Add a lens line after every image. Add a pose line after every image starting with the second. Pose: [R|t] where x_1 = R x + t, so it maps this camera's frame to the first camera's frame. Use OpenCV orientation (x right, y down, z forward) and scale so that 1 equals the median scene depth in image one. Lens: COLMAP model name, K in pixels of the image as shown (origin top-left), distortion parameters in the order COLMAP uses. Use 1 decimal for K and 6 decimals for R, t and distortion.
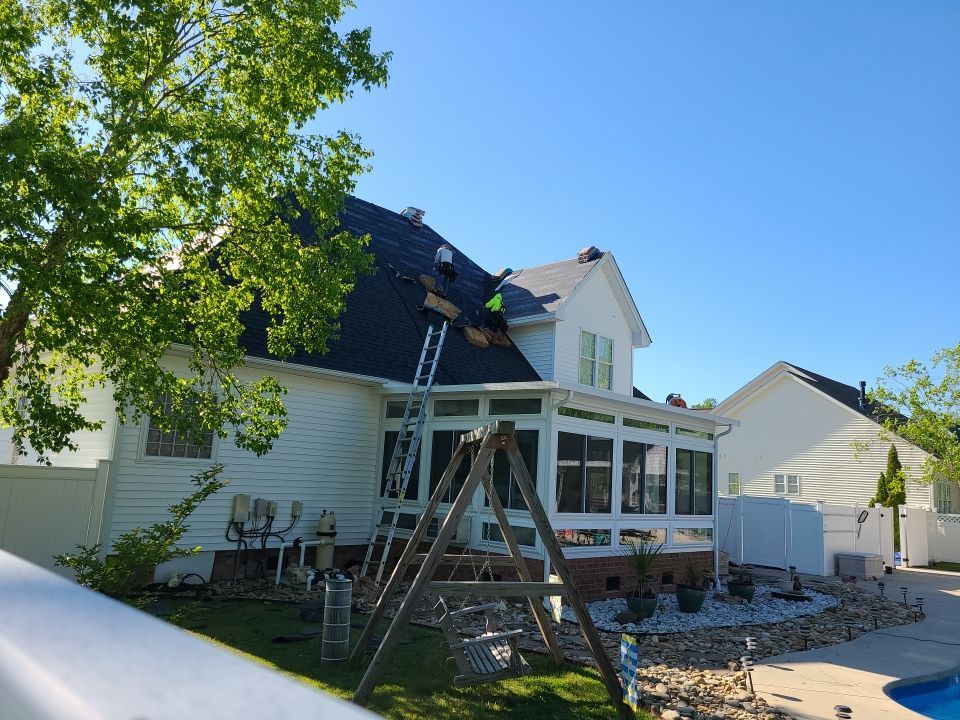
lens RADIAL K [[700.0, 0, 480.0], [0, 700.0, 360.0], [0, 0, 1]] dist [0.037520, -0.047446]
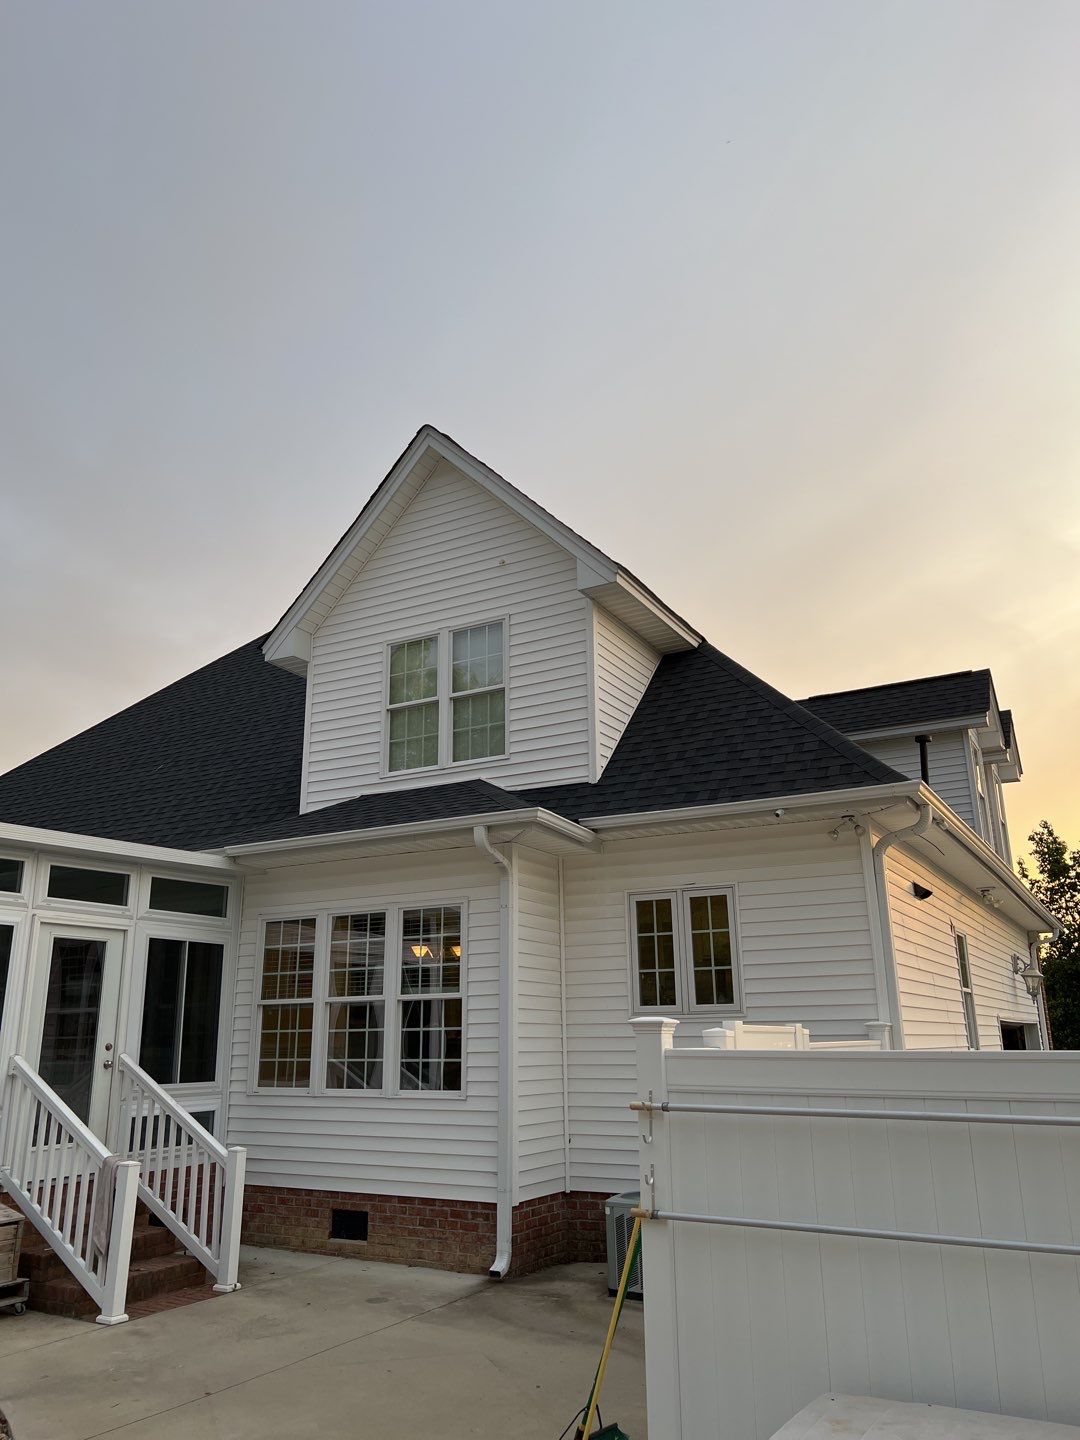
lens RADIAL K [[1064.1, 0, 540.0], [0, 1064.1, 720.0], [0, 0, 1]] dist [0.032064, -0.043681]
pose [[0.257324, -0.335916, -0.906060, 1.147225], [0.181276, 0.937769, -0.296189, 0.315978], [0.949170, -0.088031, 0.302204, 1.410770]]
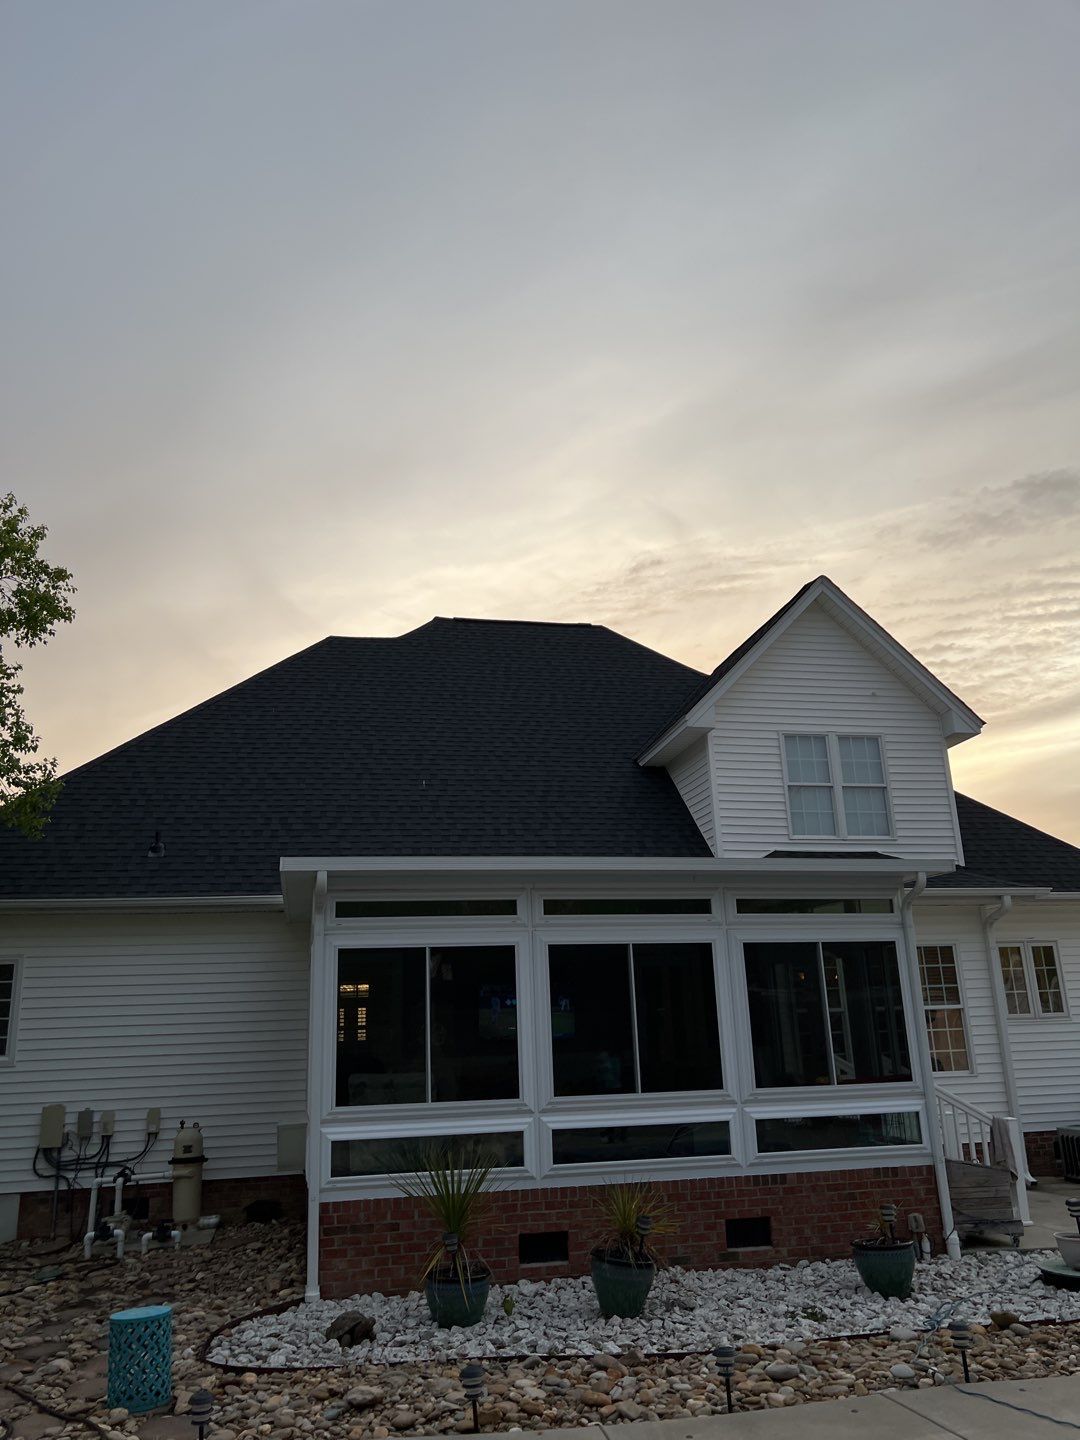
lens RADIAL K [[1050.0, 0, 531.3], [0, 1050.0, 747.0], [0, 0, 1]] dist [0.037520, -0.047446]
pose [[0.831116, -0.232457, -0.505184, 0.615603], [0.172321, 0.971381, -0.163476, 0.099143], [0.528727, 0.048814, 0.847387, 0.355817]]
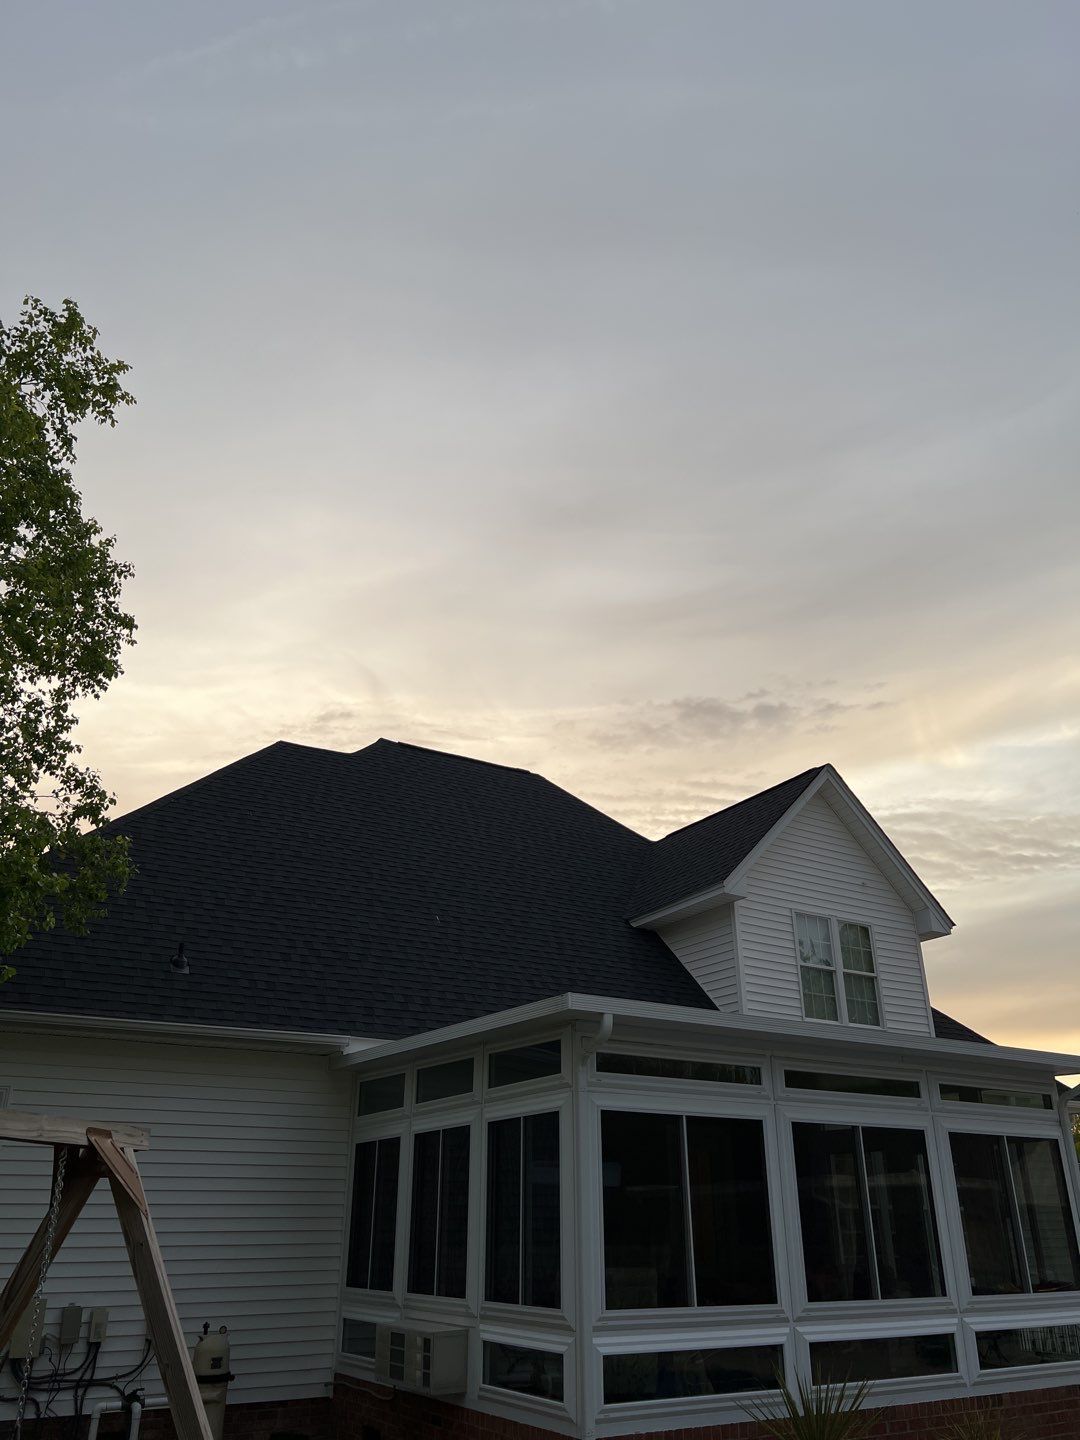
lens RADIAL K [[1064.1, 0, 540.0], [0, 1064.1, 720.0], [0, 0, 1]] dist [0.032064, -0.043681]
pose [[0.965906, -0.160938, -0.202791, 0.232539], [0.097424, 0.951680, -0.291228, 0.053627], [0.239861, 0.261542, 0.934913, 0.250967]]
